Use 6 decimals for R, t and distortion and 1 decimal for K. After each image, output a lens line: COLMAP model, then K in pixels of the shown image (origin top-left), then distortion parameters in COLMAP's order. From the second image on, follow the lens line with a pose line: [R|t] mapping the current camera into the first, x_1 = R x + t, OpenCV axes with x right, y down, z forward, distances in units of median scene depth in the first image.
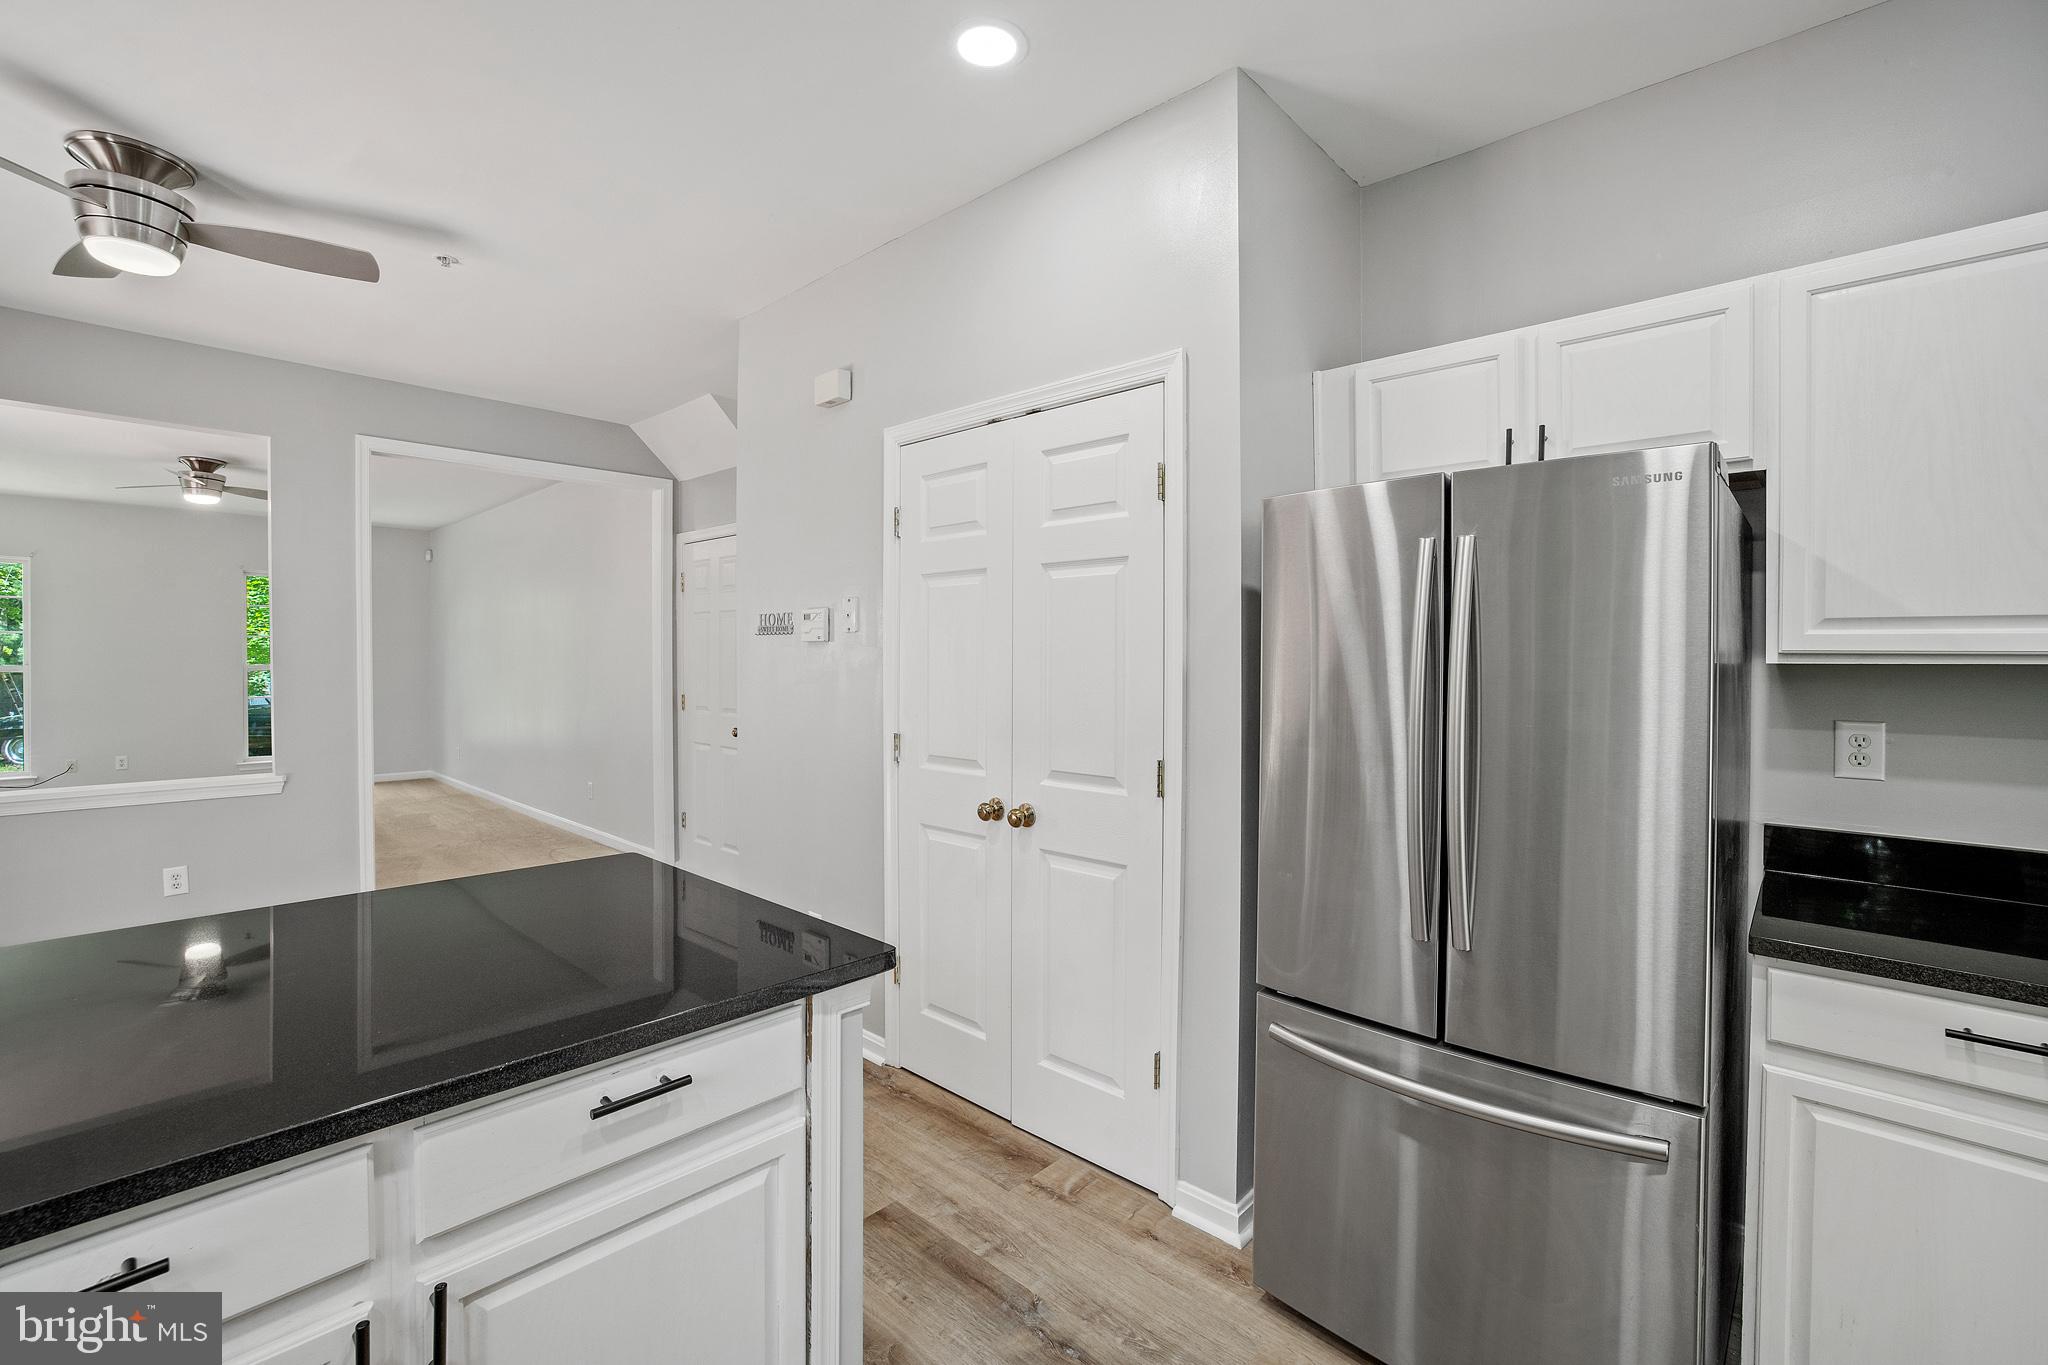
lens RADIAL K [[889.1, 0, 1018.2], [0, 889.1, 678.1], [0, 0, 1]] dist [-0.001829, -0.000208]
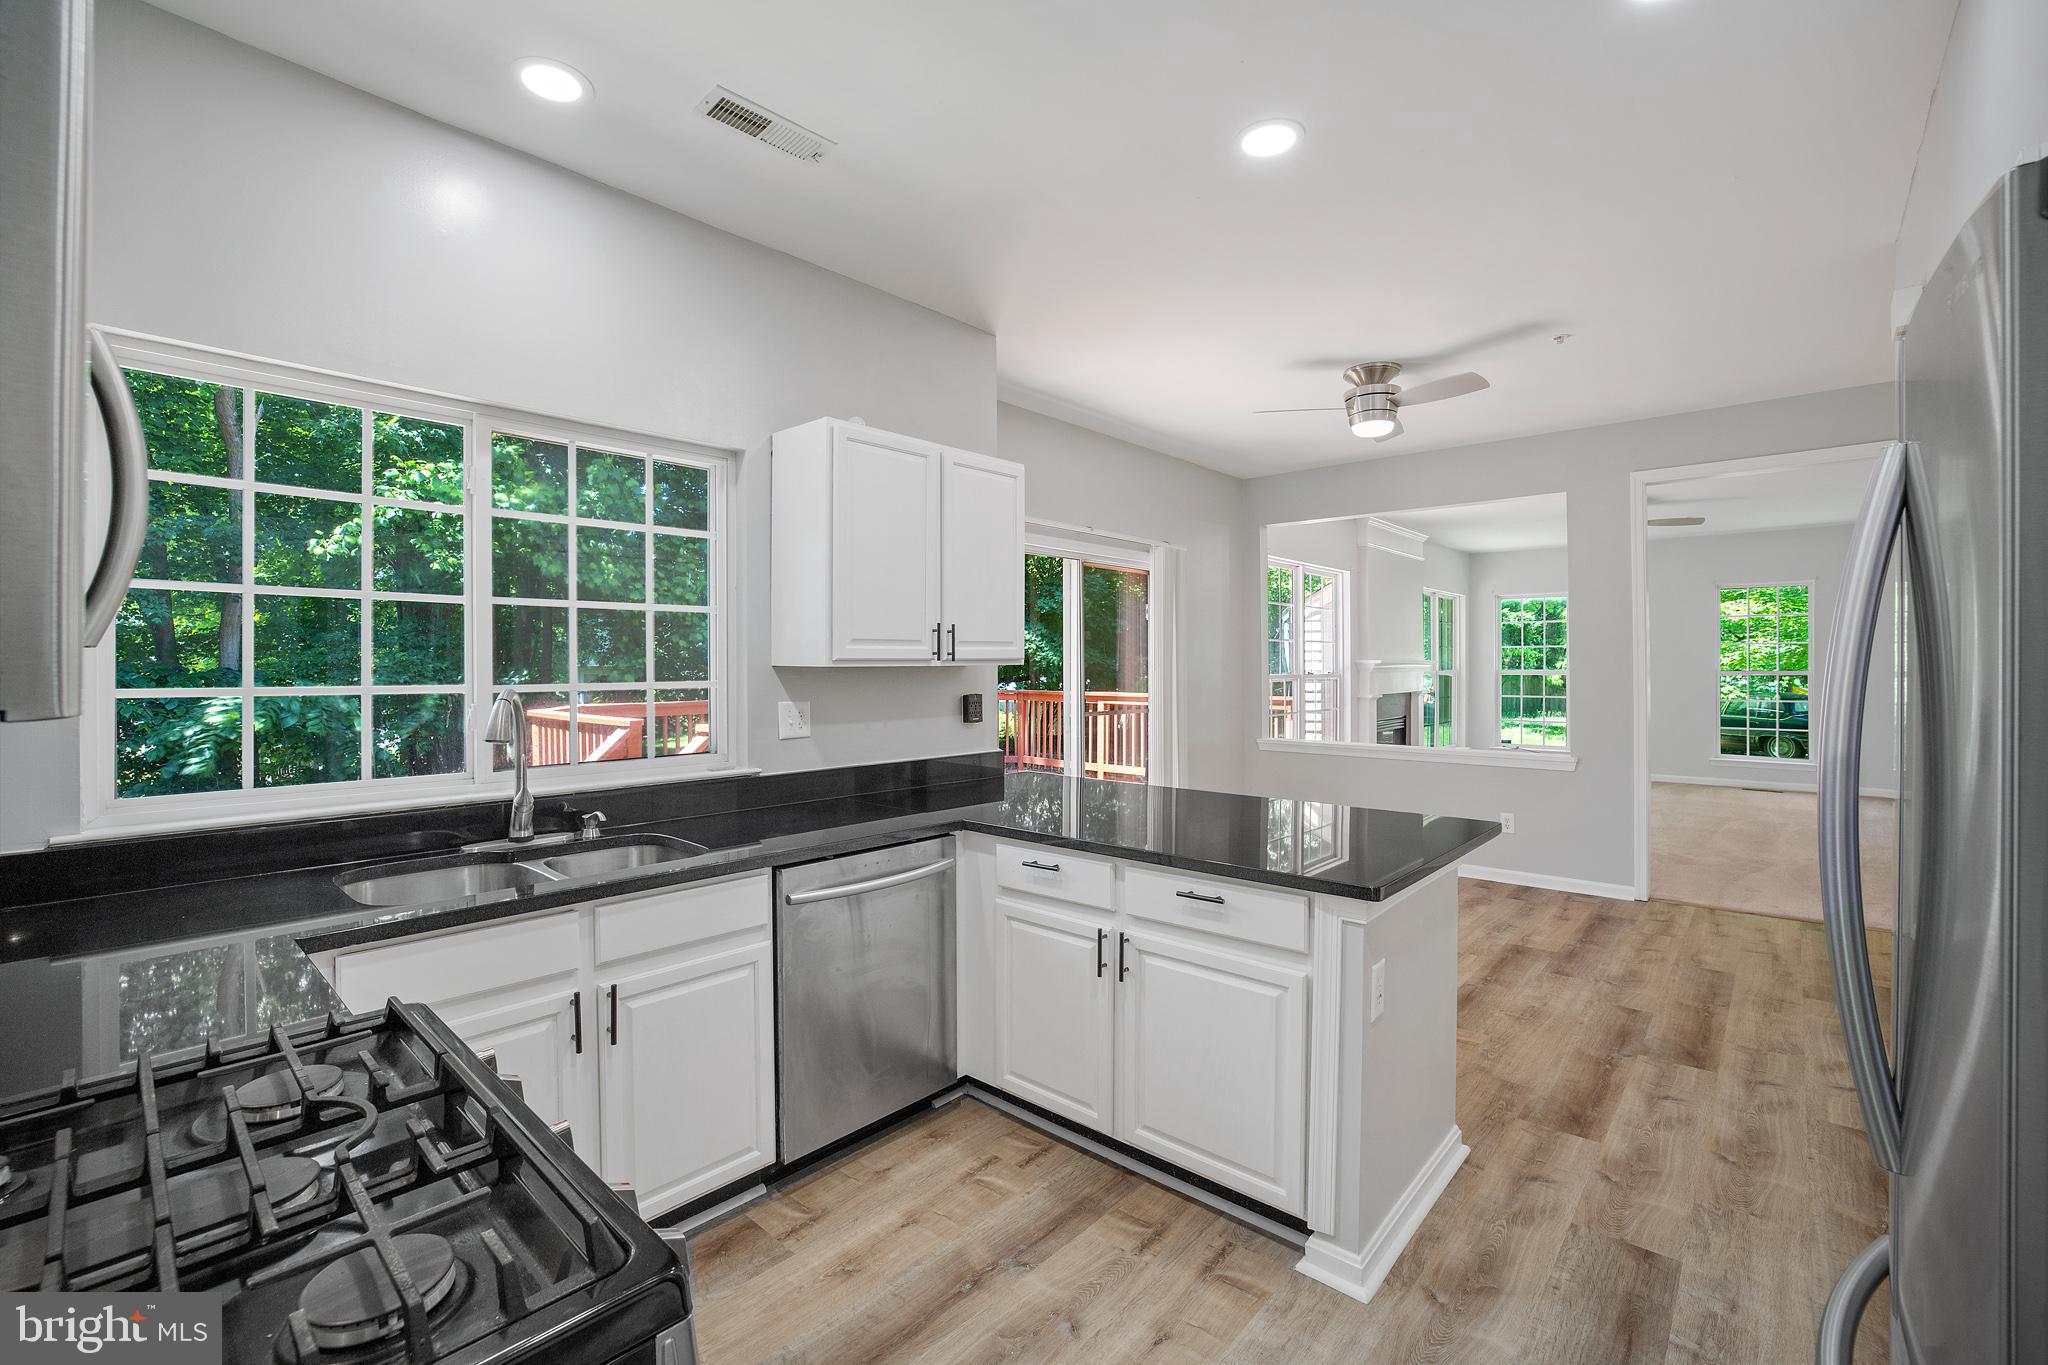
lens RADIAL K [[889.1, 0, 1020.6], [0, 889.1, 667.1], [0, 0, 1]] dist [-0.001829, -0.000208]
pose [[0.028810, 0.002687, -0.999581, 0.723704], [-0.020582, 0.999786, 0.002094, -0.003012], [0.999373, 0.020513, 0.028859, 0.284677]]
